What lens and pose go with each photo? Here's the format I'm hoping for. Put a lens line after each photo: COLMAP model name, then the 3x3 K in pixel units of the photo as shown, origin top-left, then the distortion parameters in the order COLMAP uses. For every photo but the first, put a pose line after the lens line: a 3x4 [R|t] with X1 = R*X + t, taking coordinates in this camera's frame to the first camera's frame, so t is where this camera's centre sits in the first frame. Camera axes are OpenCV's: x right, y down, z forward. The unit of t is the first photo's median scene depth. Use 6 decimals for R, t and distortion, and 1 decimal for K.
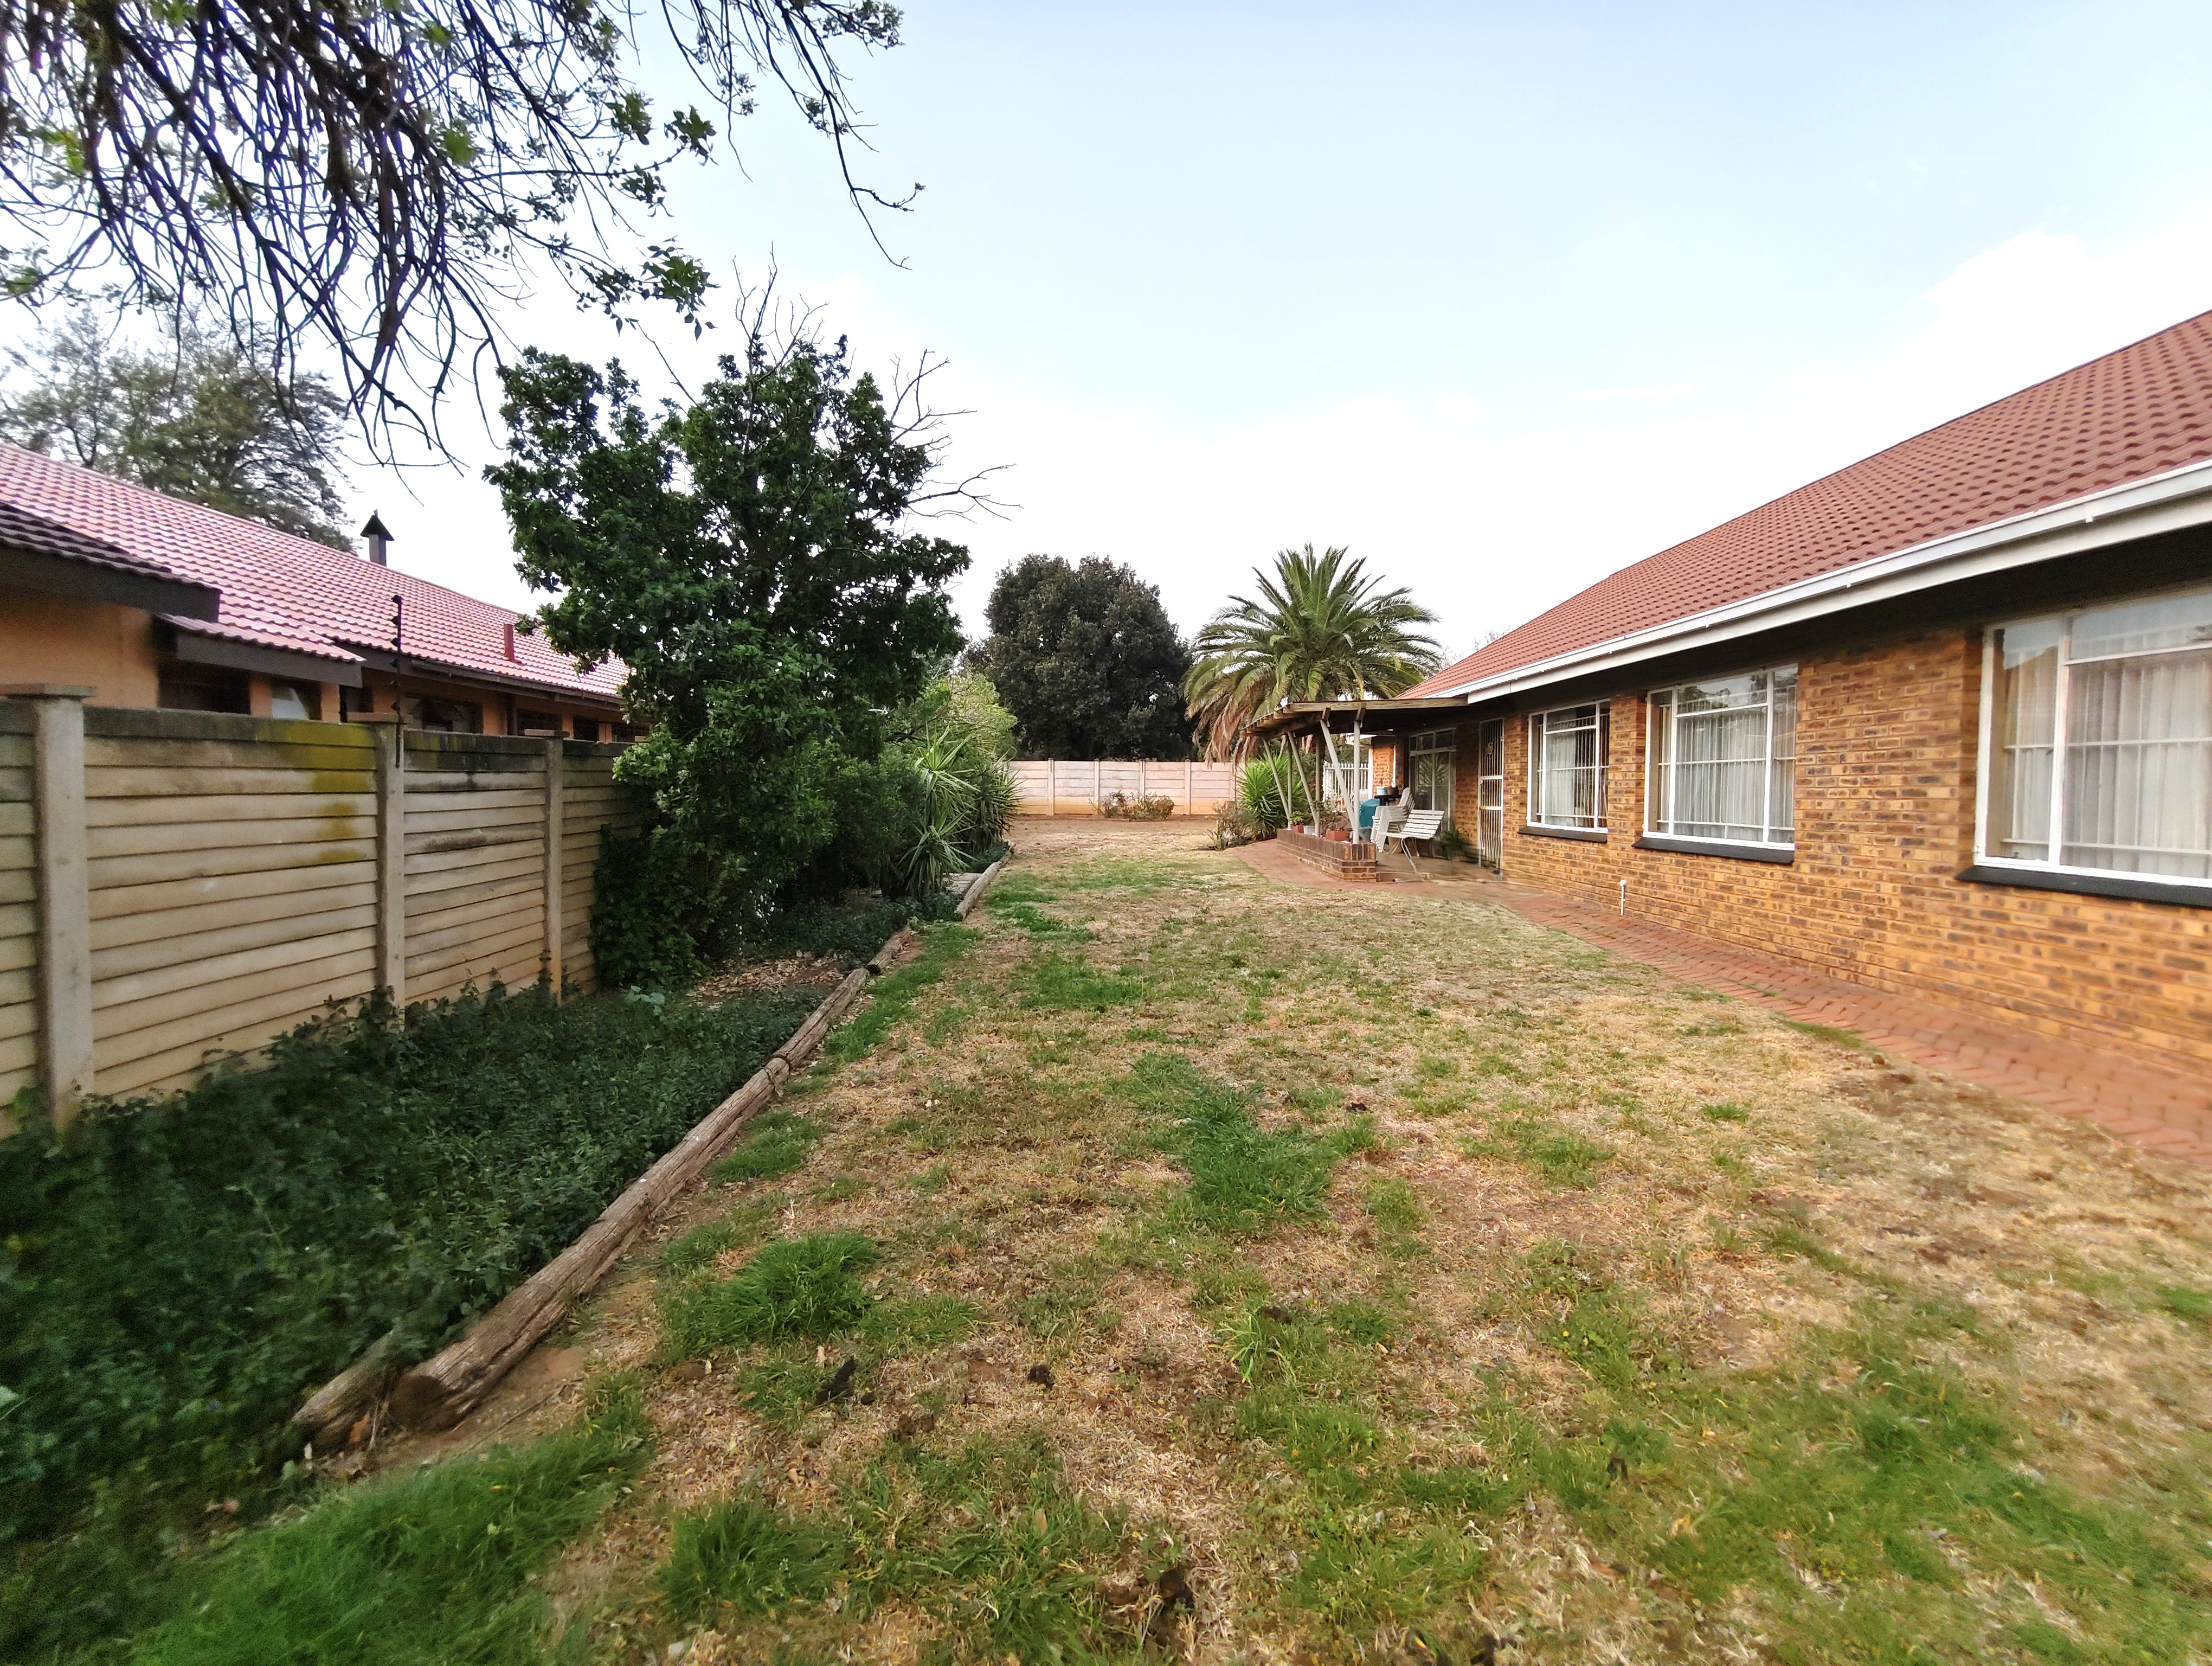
lens RADIAL K [[997.9, 0, 1104.0], [0, 997.9, 831.8], [0, 0, 1]] dist [-0.064742, 0.039725]
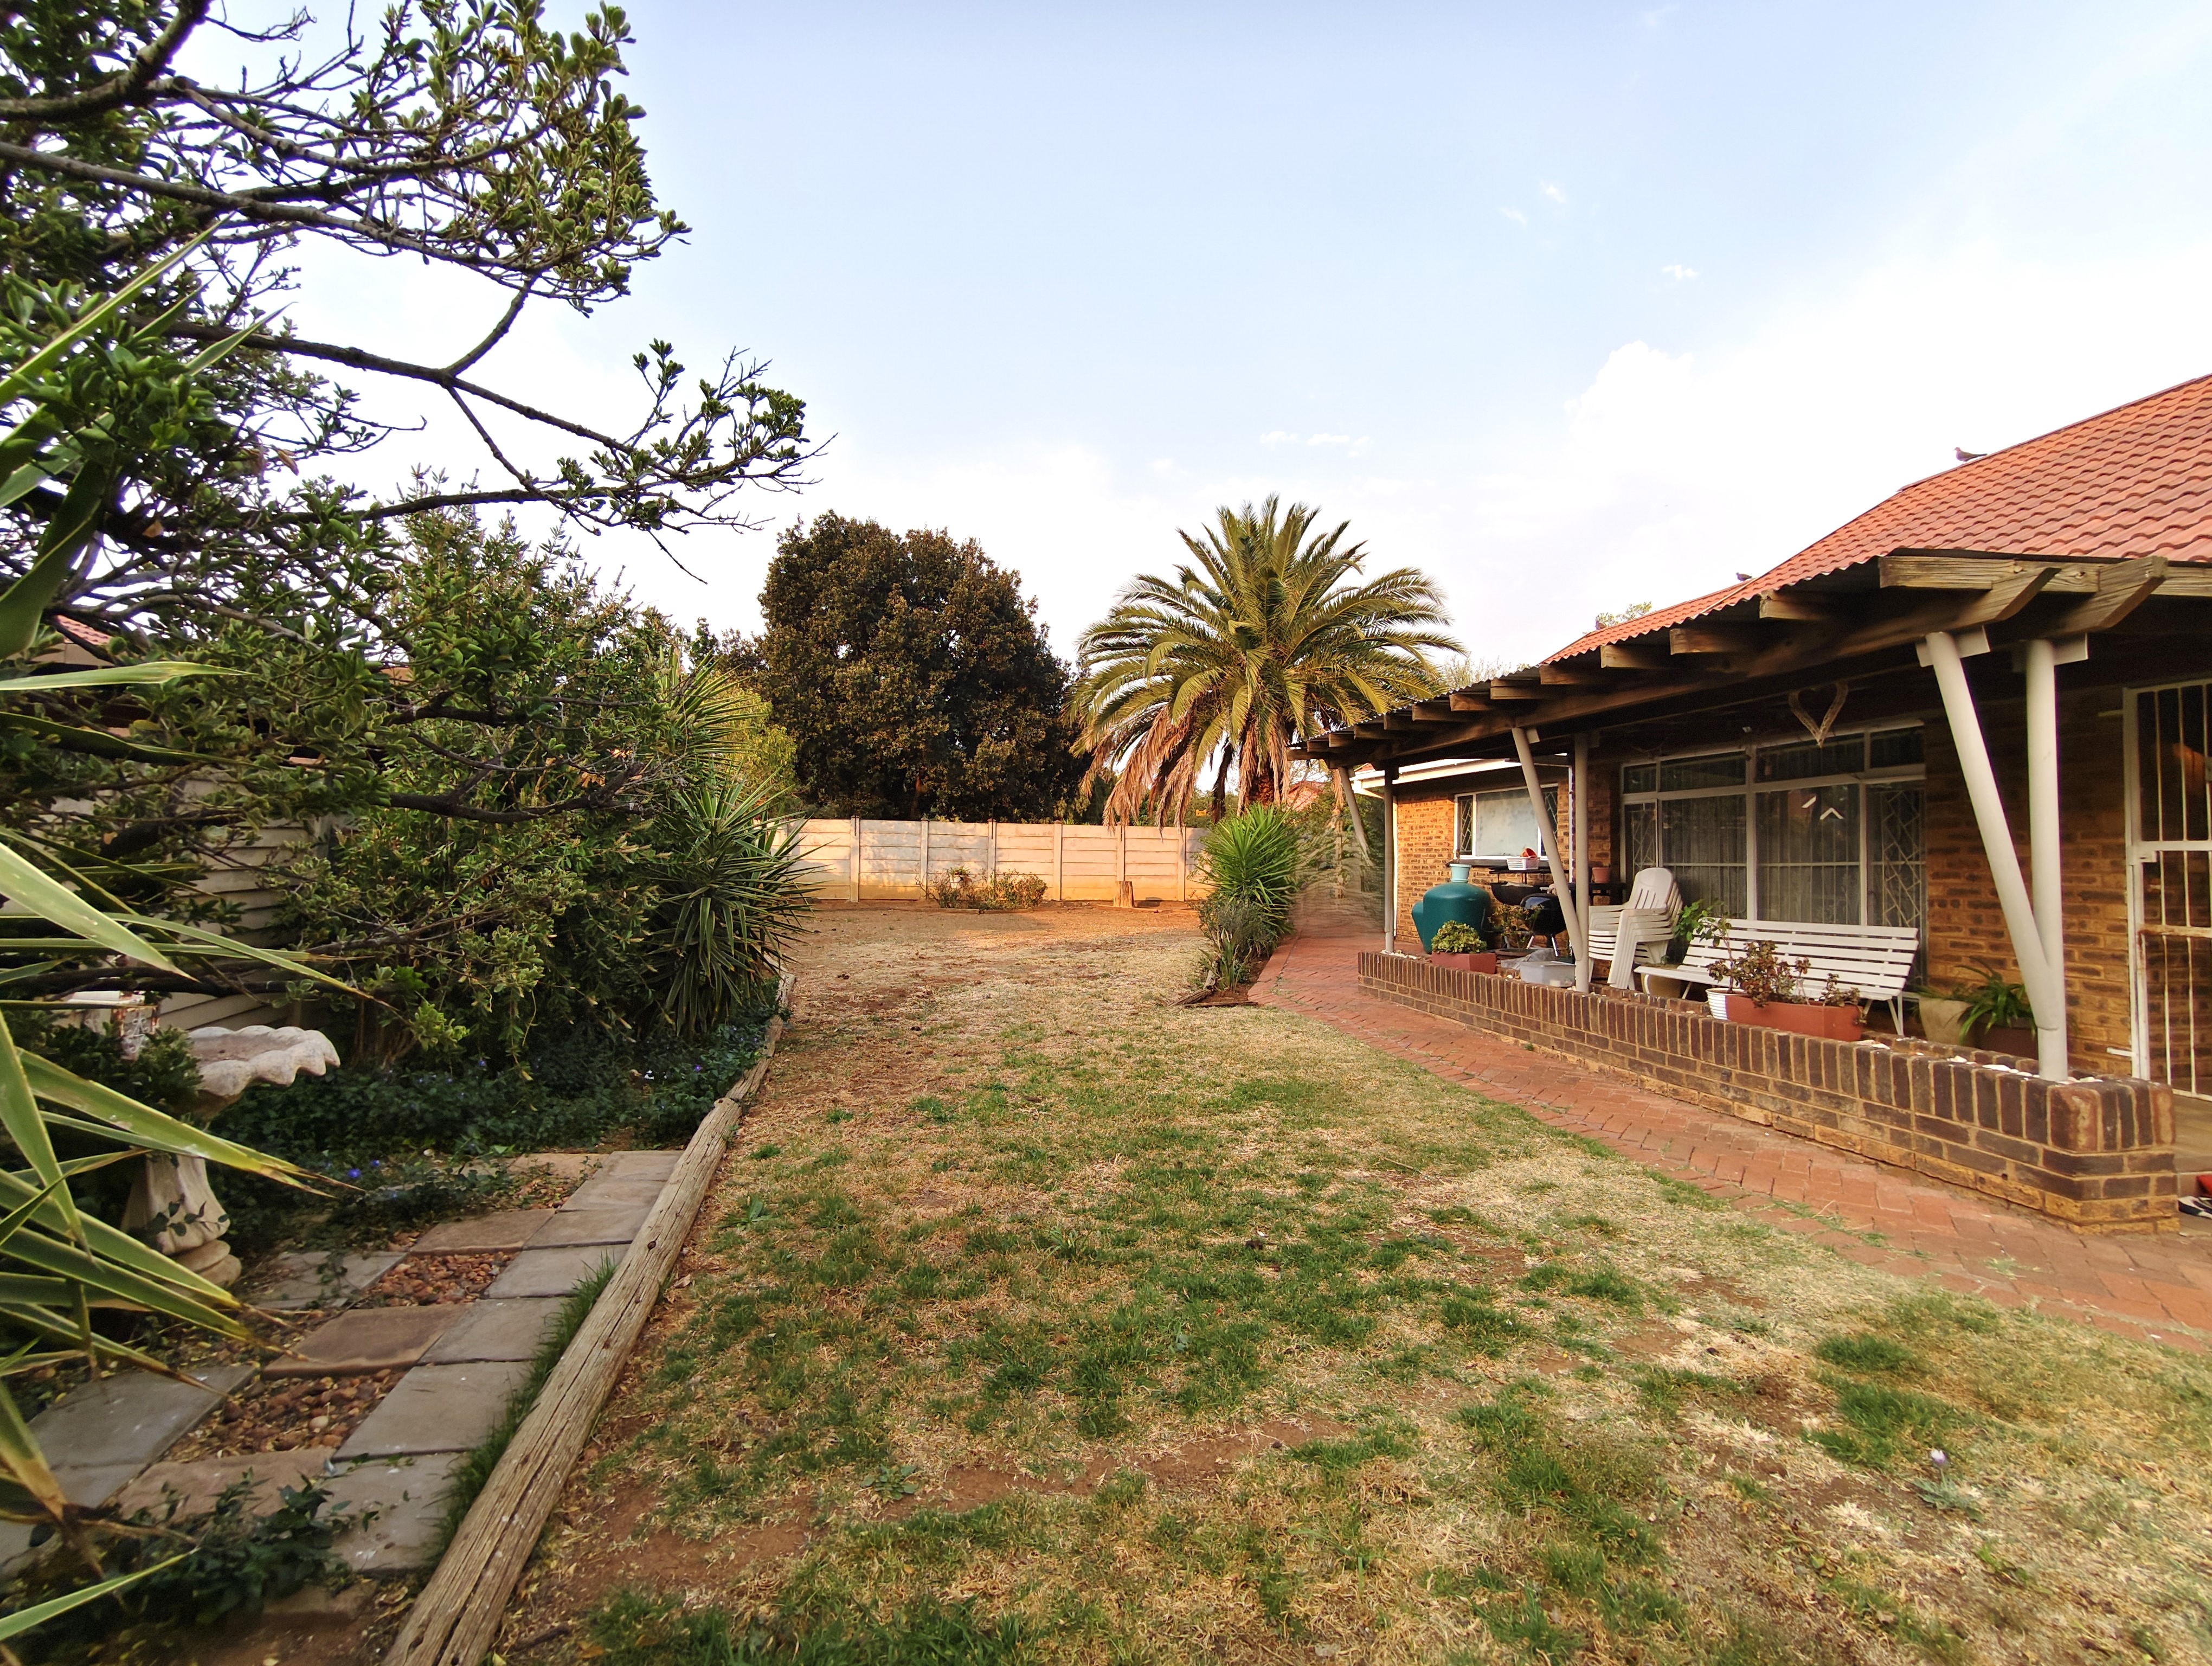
lens RADIAL K [[997.9, 0, 1104.0], [0, 997.9, 831.8], [0, 0, 1]] dist [-0.064742, 0.039725]
pose [[0.977604, 0.019653, 0.209534, -0.030996], [-0.003966, 0.997174, -0.075026, -0.014306], [-0.210417, 0.072514, 0.974919, 0.339439]]
